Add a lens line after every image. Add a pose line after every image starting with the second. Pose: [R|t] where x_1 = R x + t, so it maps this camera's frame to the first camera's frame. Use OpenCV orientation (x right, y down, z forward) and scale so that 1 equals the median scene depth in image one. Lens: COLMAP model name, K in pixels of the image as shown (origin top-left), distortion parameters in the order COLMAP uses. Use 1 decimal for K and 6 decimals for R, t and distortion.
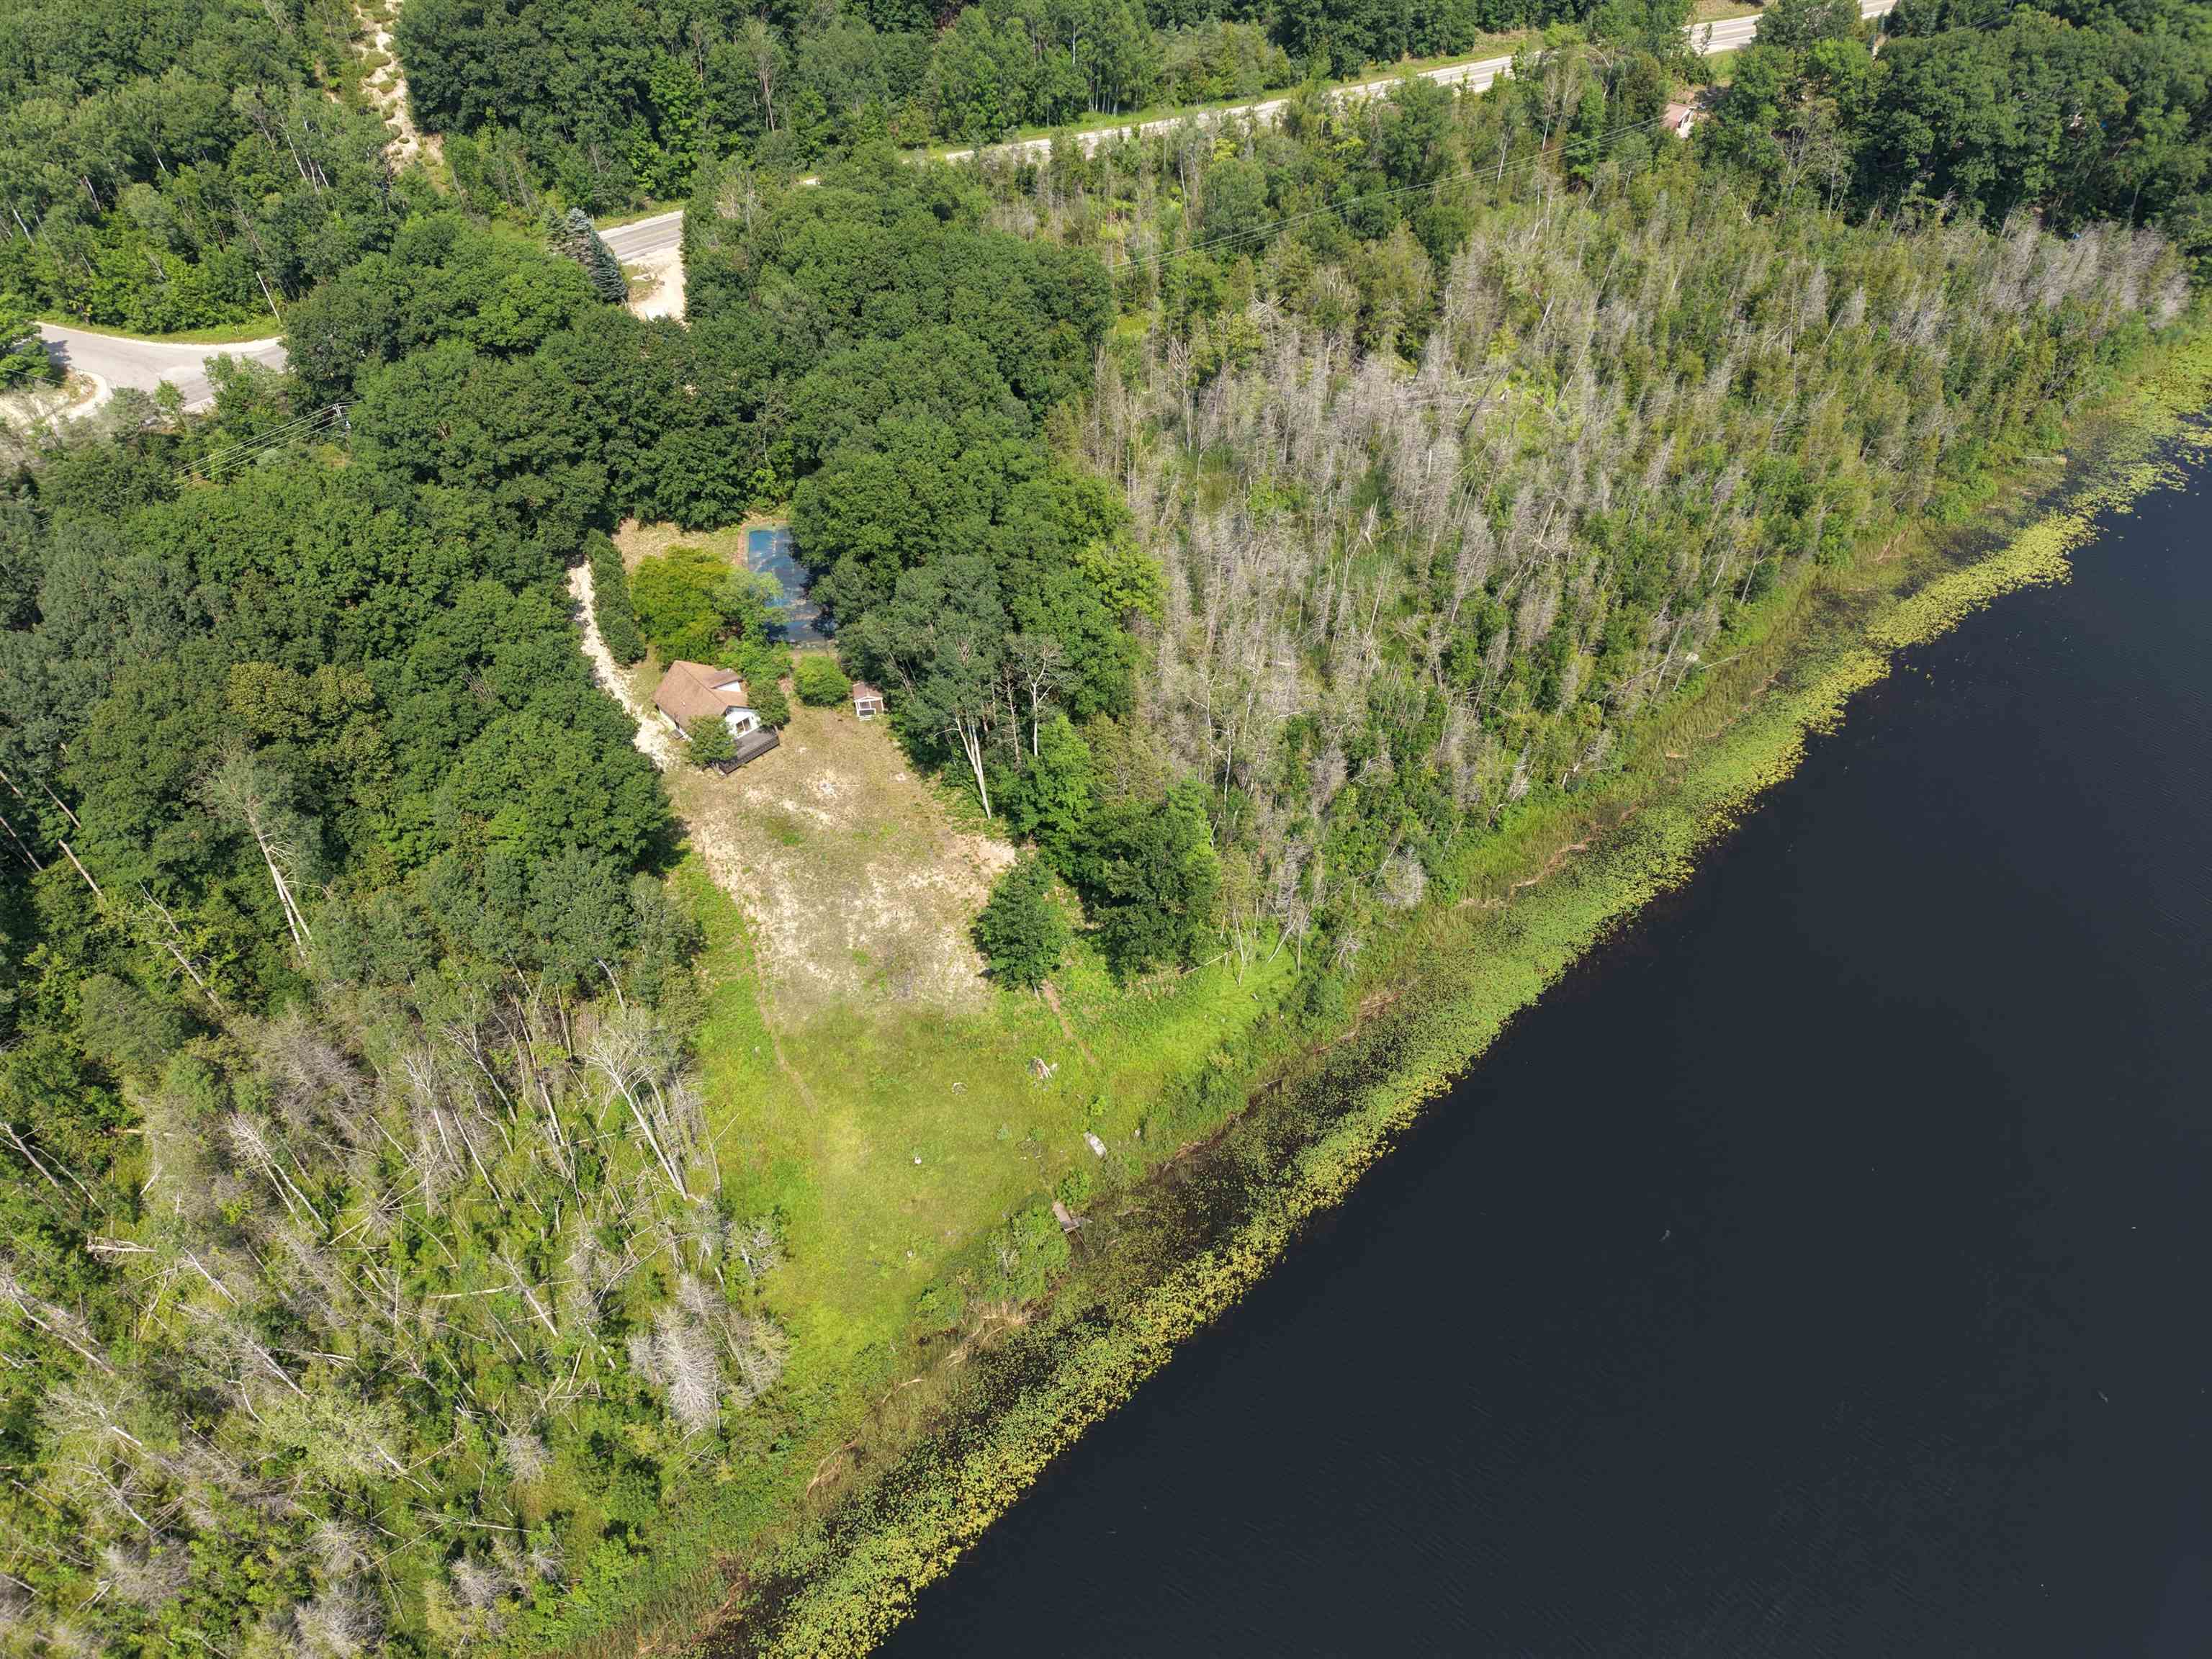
lens RADIAL K [[1479.7, 0, 1107.4], [0, 1479.7, 868.6], [0, 0, 1]] dist [-0.002332, -0.002051]
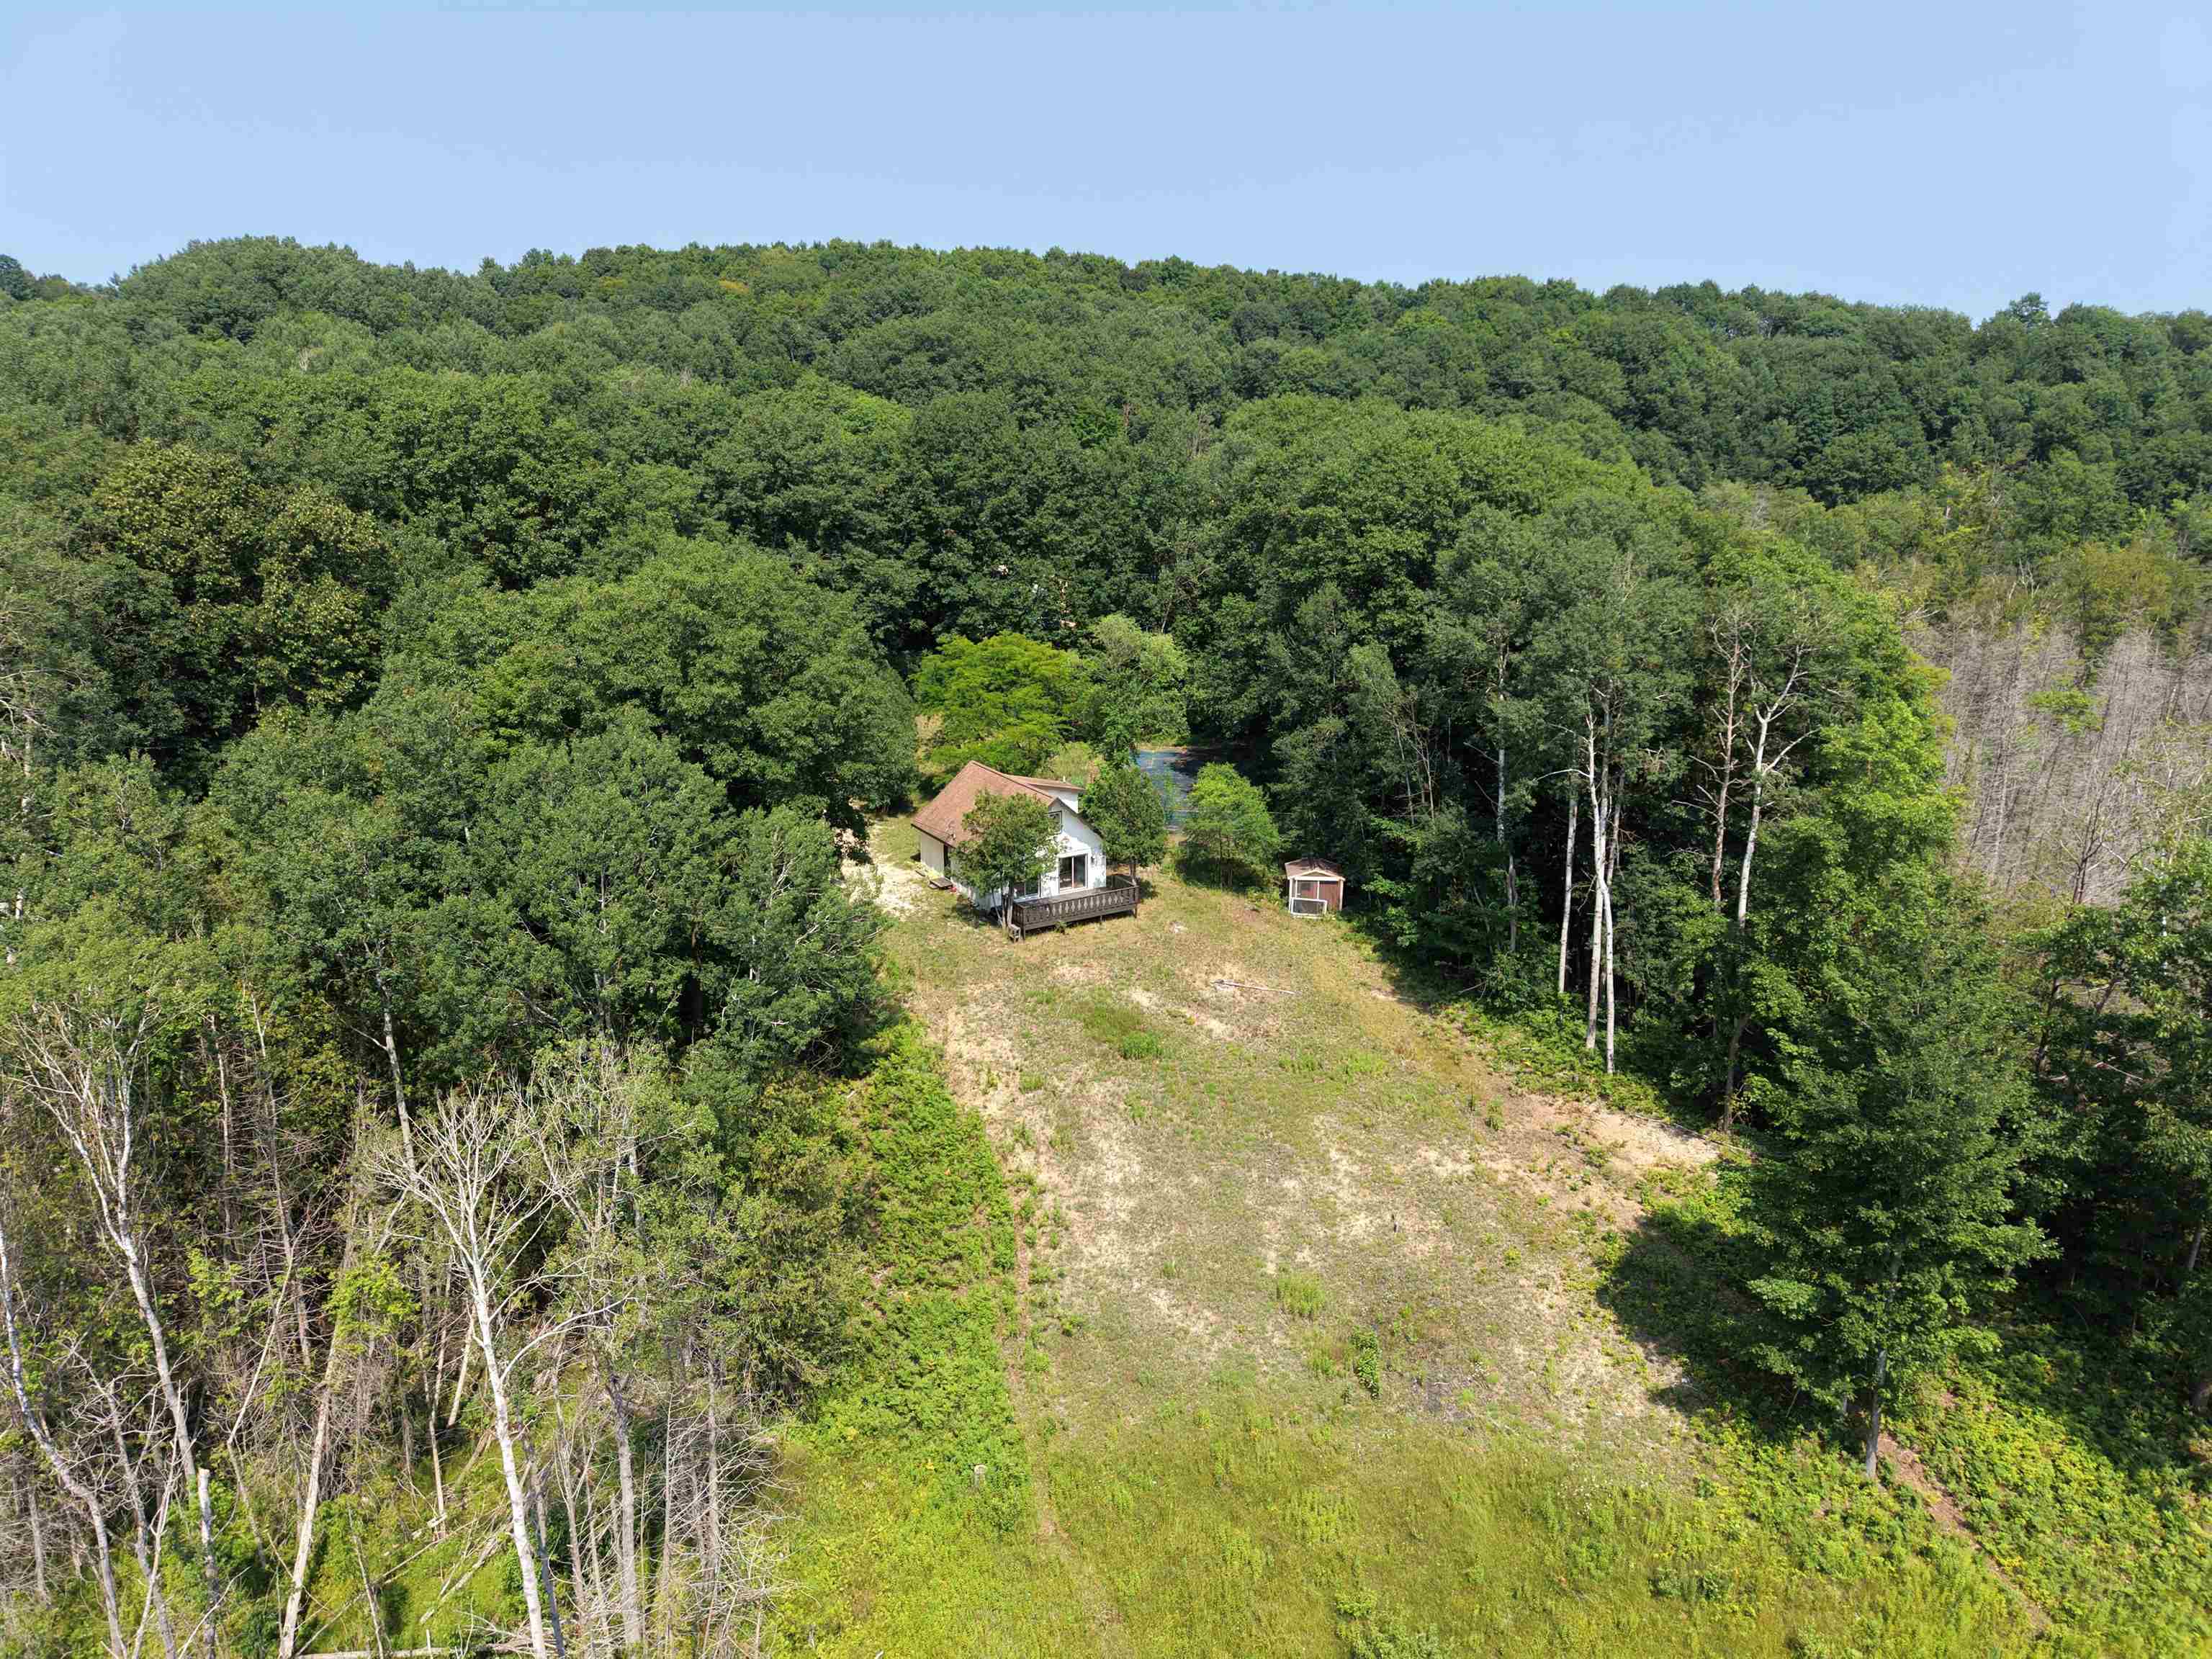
lens RADIAL K [[1482.7, 0, 1108.7], [0, 1482.7, 820.0], [0, 0, 1]] dist [0.004230, -0.003092]
pose [[0.975692, 0.121318, -0.182502, -0.154347], [-0.196094, 0.855114, -0.479924, 0.138932], [0.097836, 0.504046, 0.858118, 0.600322]]
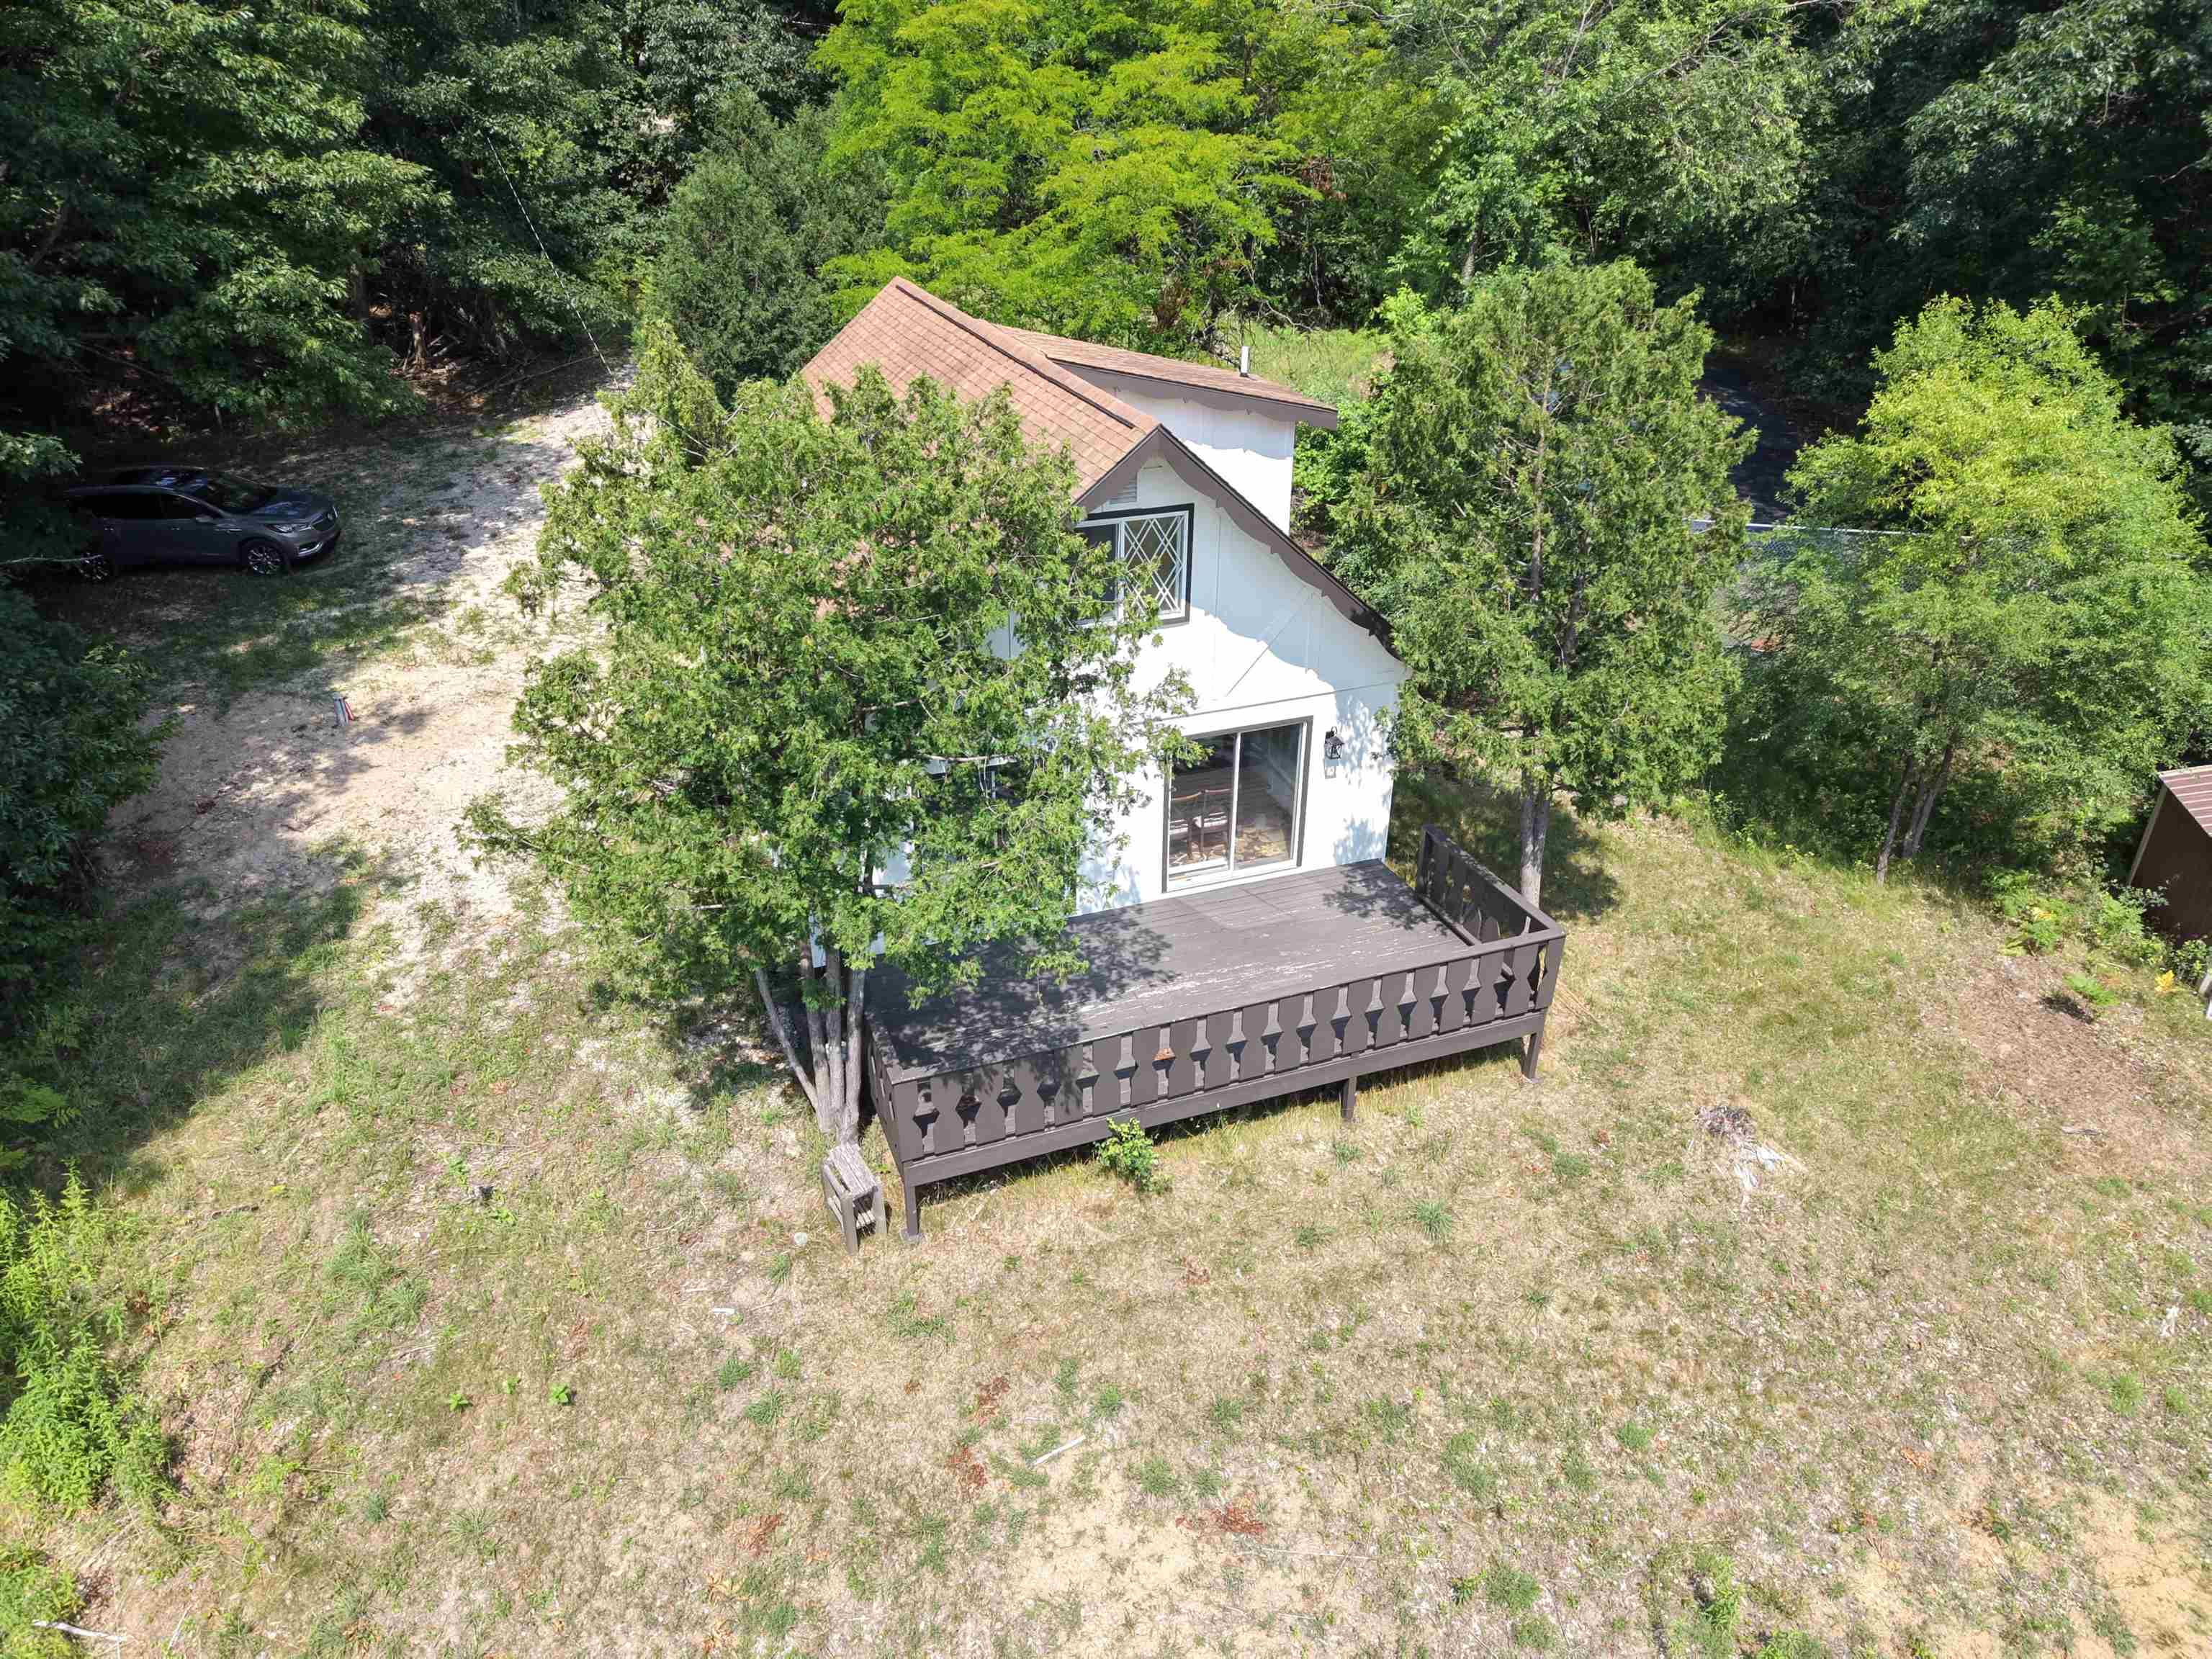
lens RADIAL K [[1453.4, 0, 1106.0], [0, 1453.4, 829.5], [0, 0, 1]] dist [0.035589, -0.030130]
pose [[0.917878, 0.240124, -0.315976, -0.236902], [-0.320663, 0.917838, -0.233986, -0.071081], [0.233829, 0.316092, 0.919462, 0.969107]]
